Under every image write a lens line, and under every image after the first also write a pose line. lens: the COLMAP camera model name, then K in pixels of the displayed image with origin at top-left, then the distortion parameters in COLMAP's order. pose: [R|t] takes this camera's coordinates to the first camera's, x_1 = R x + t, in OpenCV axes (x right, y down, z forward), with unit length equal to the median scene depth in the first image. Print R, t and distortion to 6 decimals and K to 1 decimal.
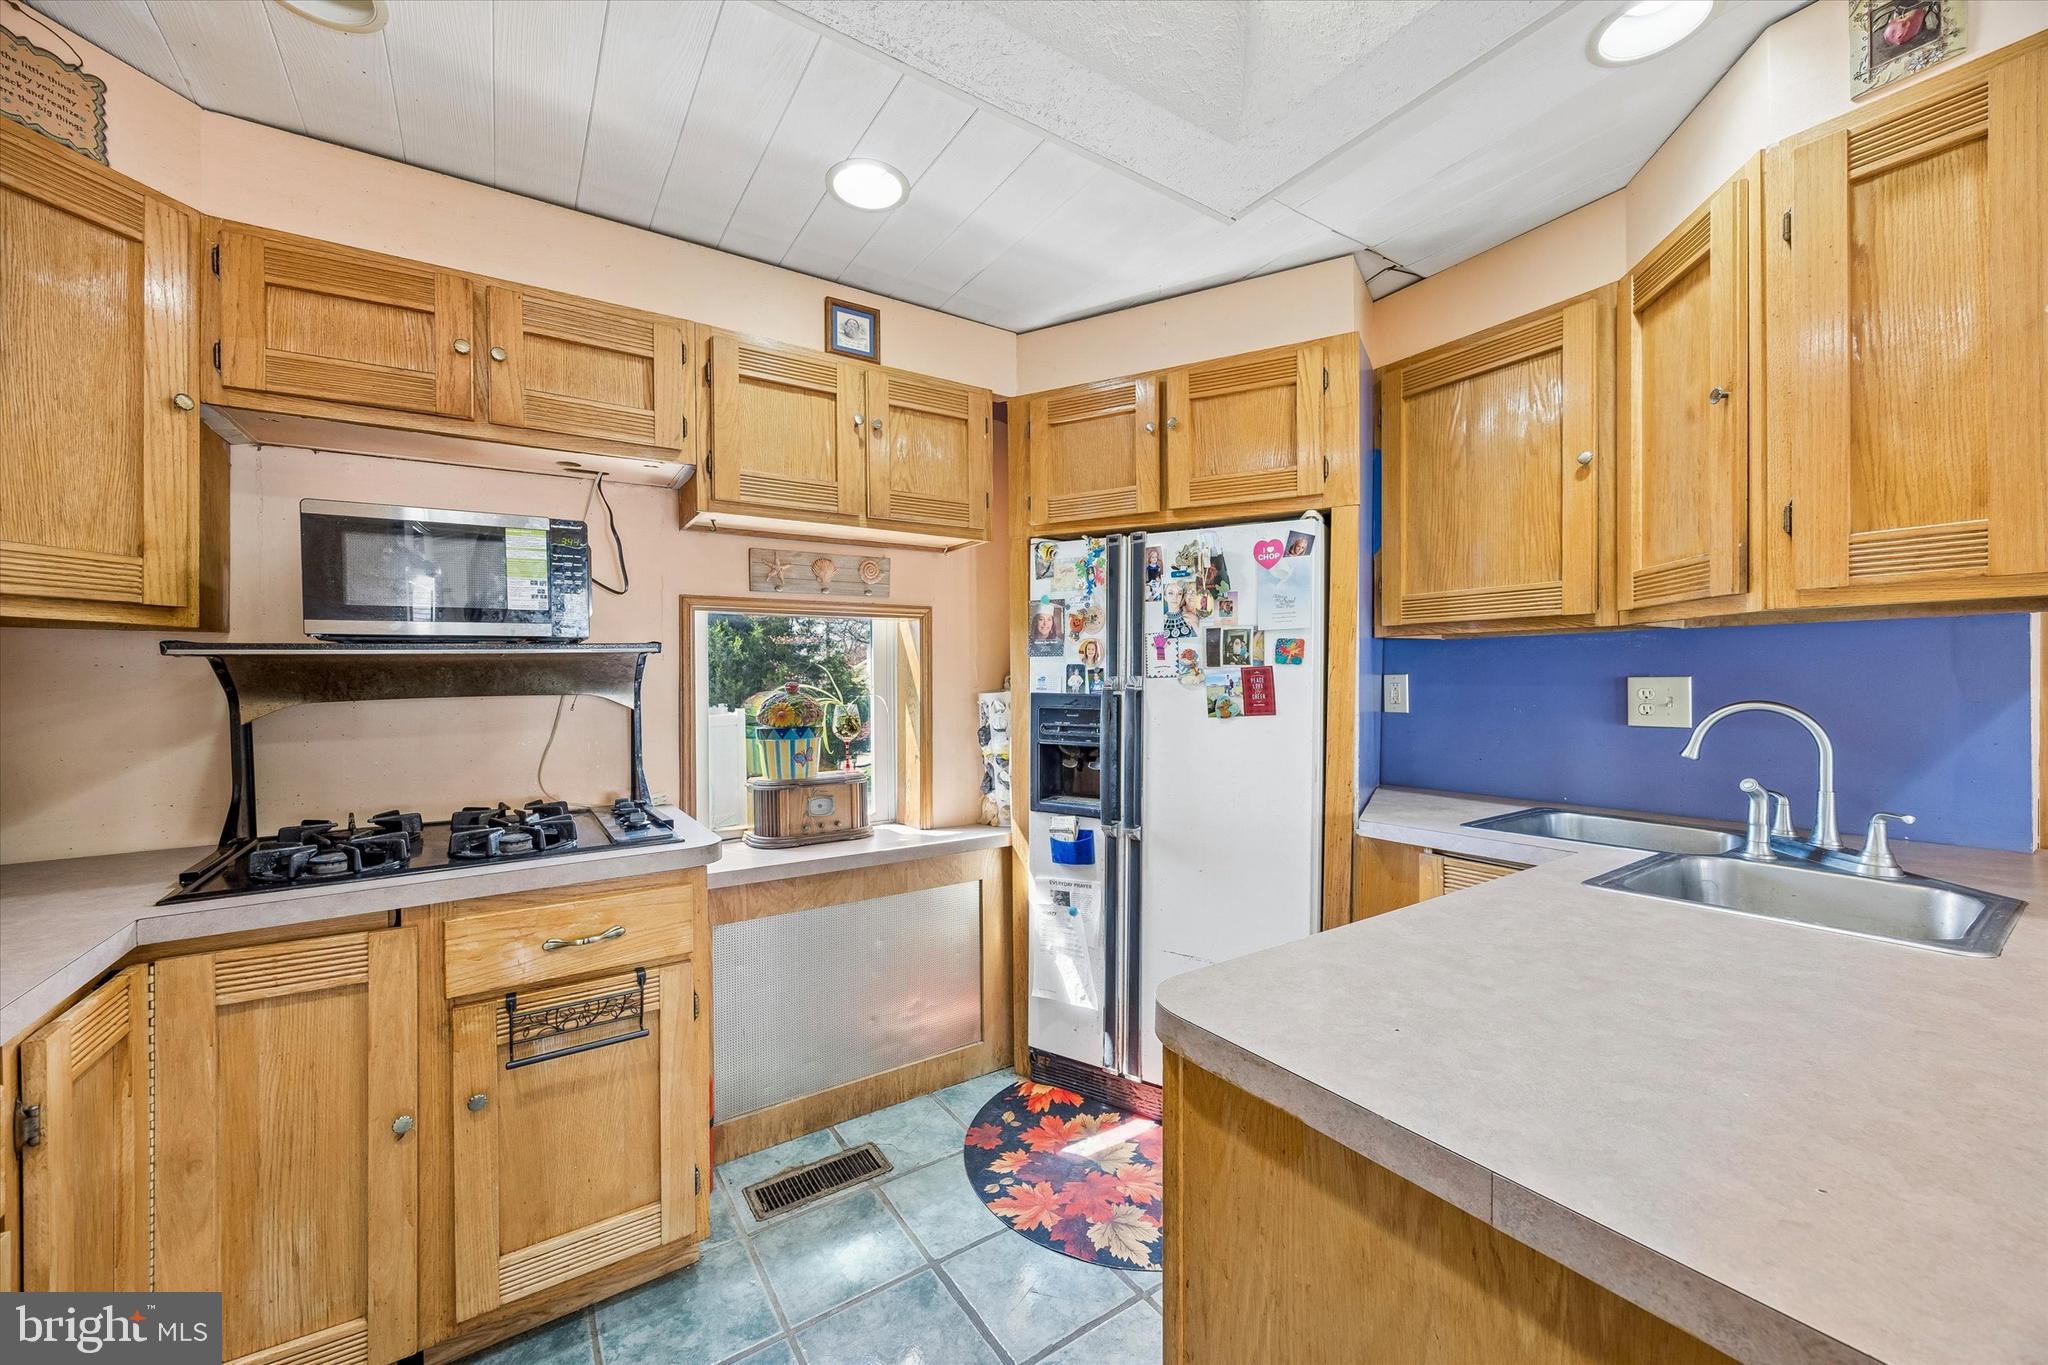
lens RADIAL K [[795.7, 0, 1034.3], [0, 795.7, 678.5], [0, 0, 1]] dist [0.002919, -0.000872]
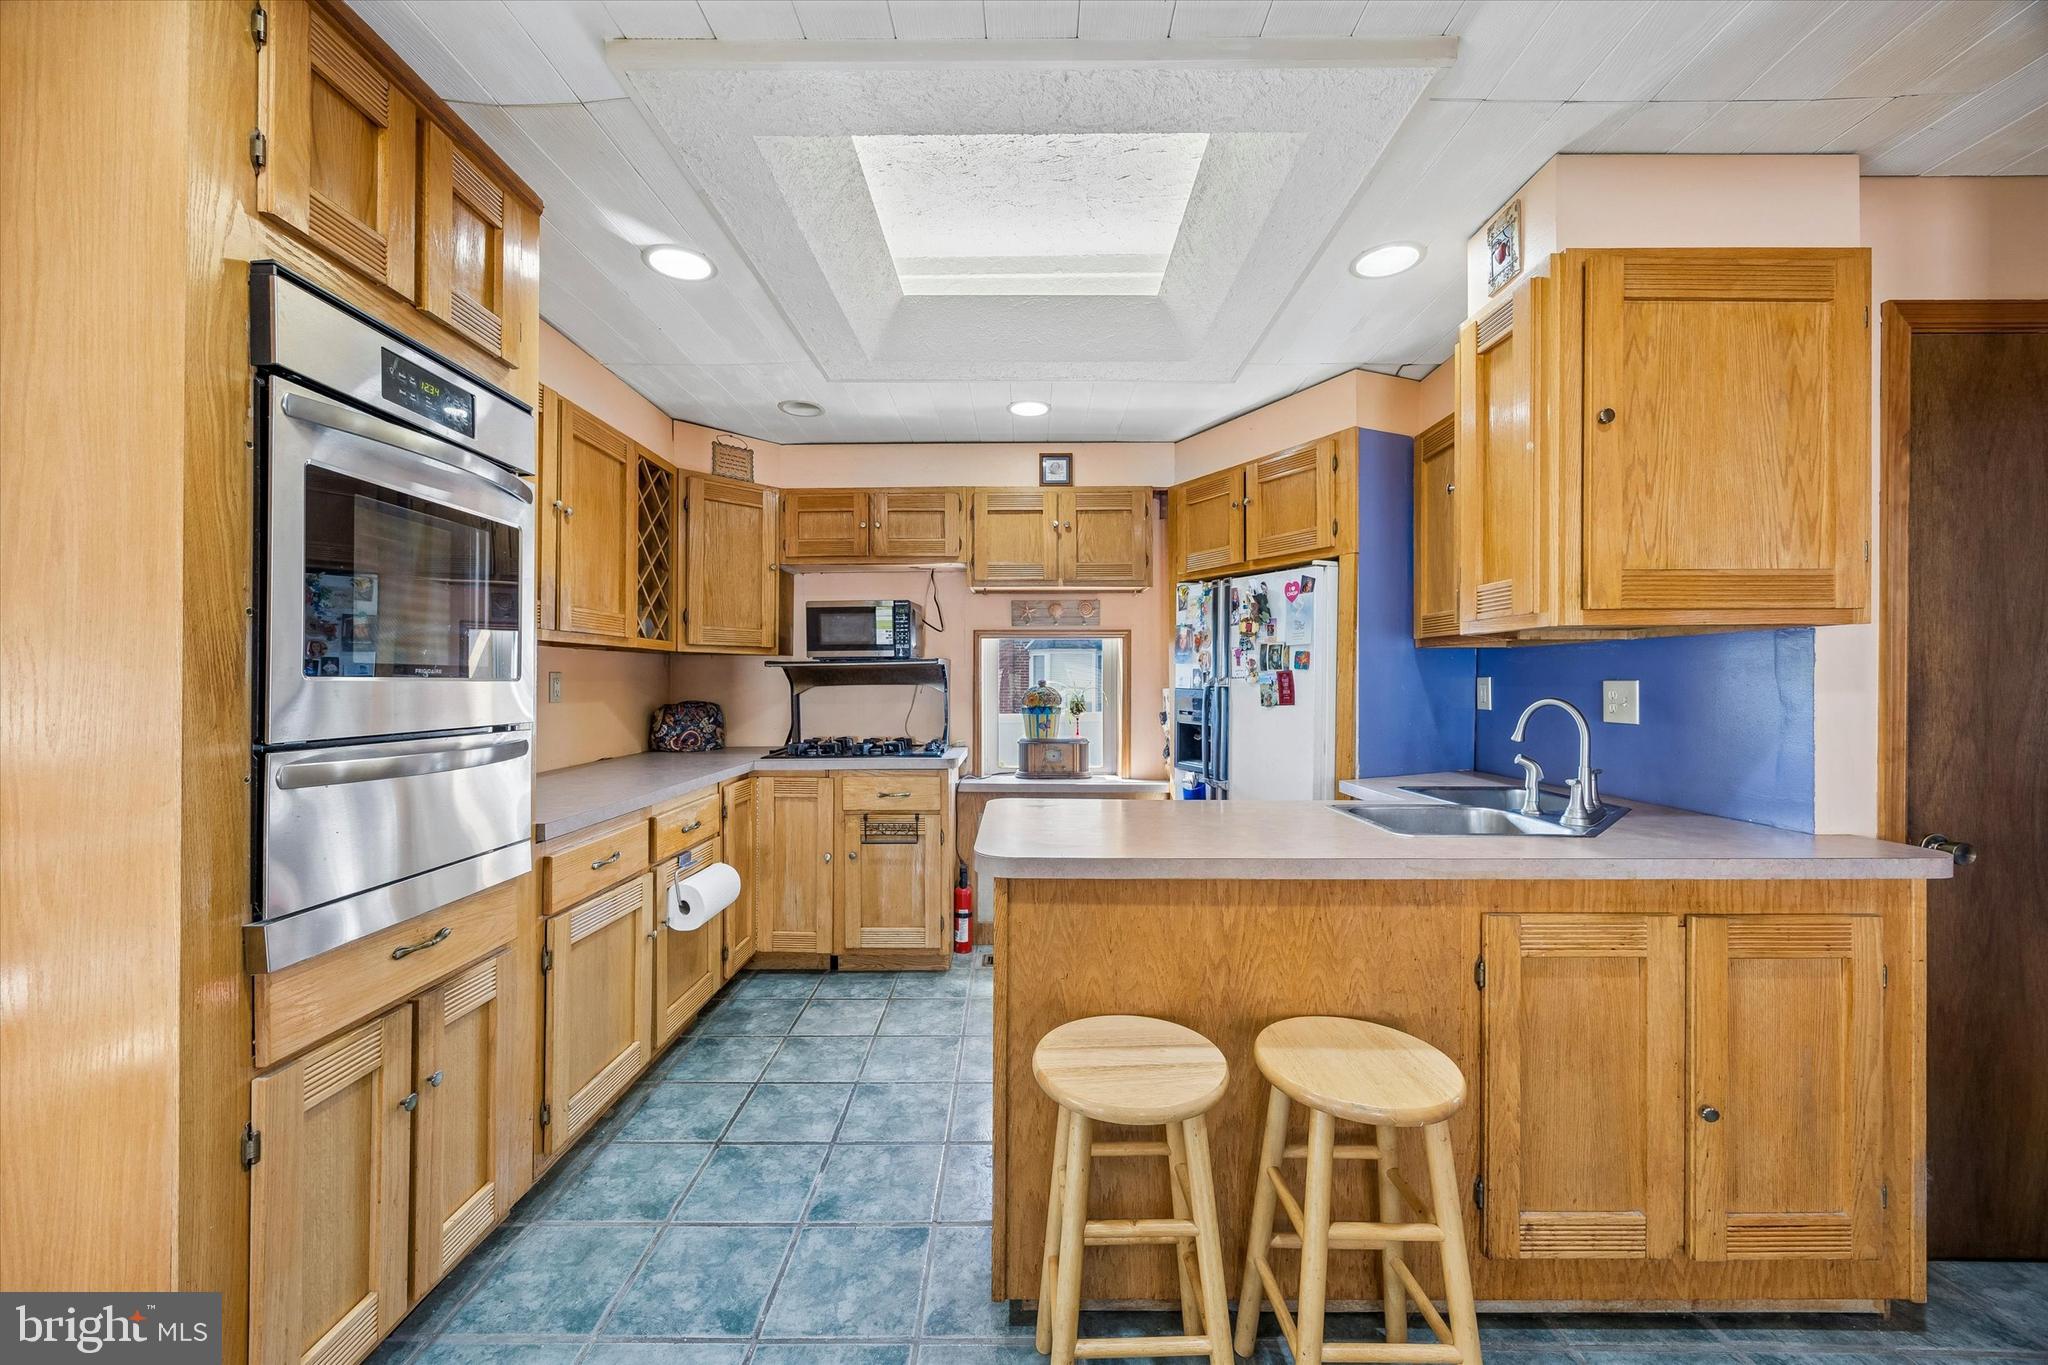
lens RADIAL K [[795.7, 0, 1019.4], [0, 795.7, 678.2], [0, 0, 1]] dist [0.002919, -0.000872]
pose [[0.827050, 0.006921, -0.562086, 0.670257], [-0.007178, 0.999973, 0.001751, -0.000890], [0.562083, 0.002587, 0.827077, -0.436078]]
